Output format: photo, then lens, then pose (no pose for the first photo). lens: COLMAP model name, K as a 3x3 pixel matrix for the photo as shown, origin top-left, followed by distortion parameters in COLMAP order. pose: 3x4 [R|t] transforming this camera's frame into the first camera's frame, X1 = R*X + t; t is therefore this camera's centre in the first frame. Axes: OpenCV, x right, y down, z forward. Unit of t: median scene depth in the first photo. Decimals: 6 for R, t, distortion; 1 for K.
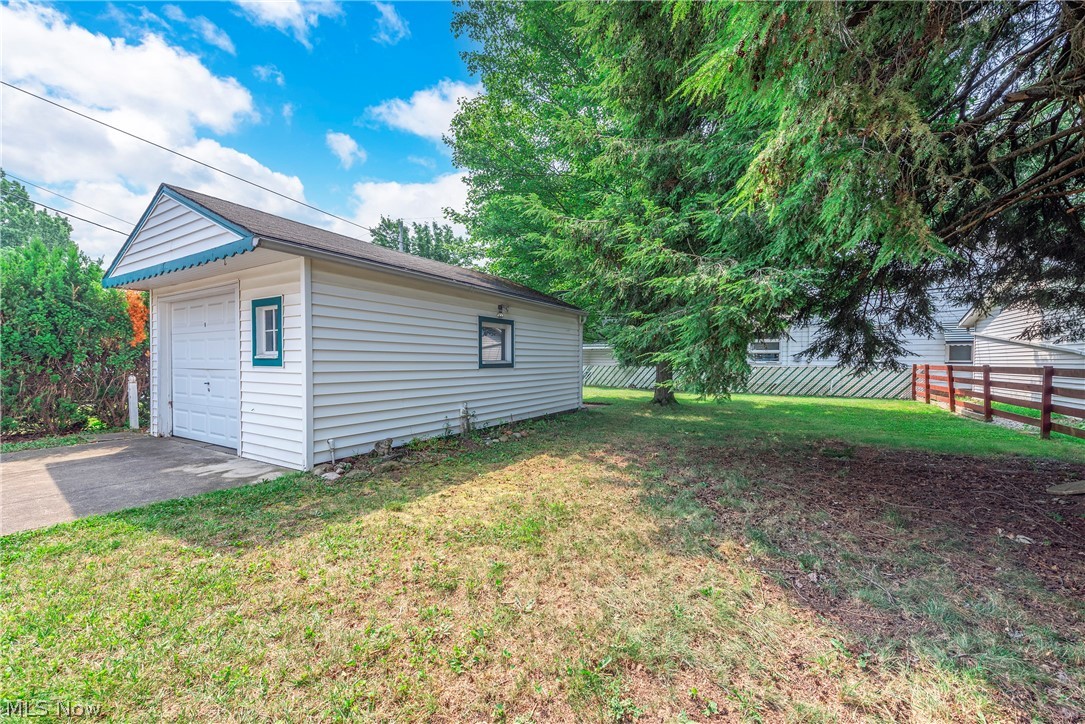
lens RADIAL K [[429.5, 0, 542.5], [0, 429.5, 362.0], [0, 0, 1]] dist [0.013709, -0.000694]
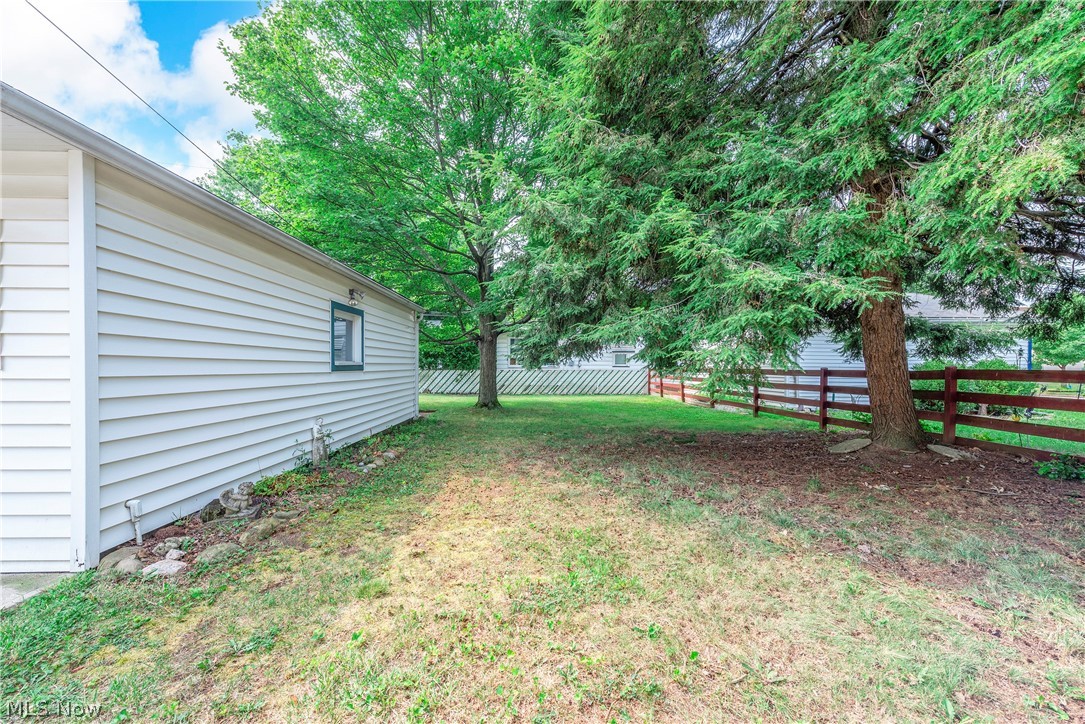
lens RADIAL K [[429.5, 0, 542.5], [0, 429.5, 362.0], [0, 0, 1]] dist [0.013709, -0.000694]
pose [[0.843481, 0.005452, 0.537132, -0.362122], [0.001370, 0.999923, -0.012300, 0.013017], [-0.537158, 0.011110, 0.843408, 0.264204]]
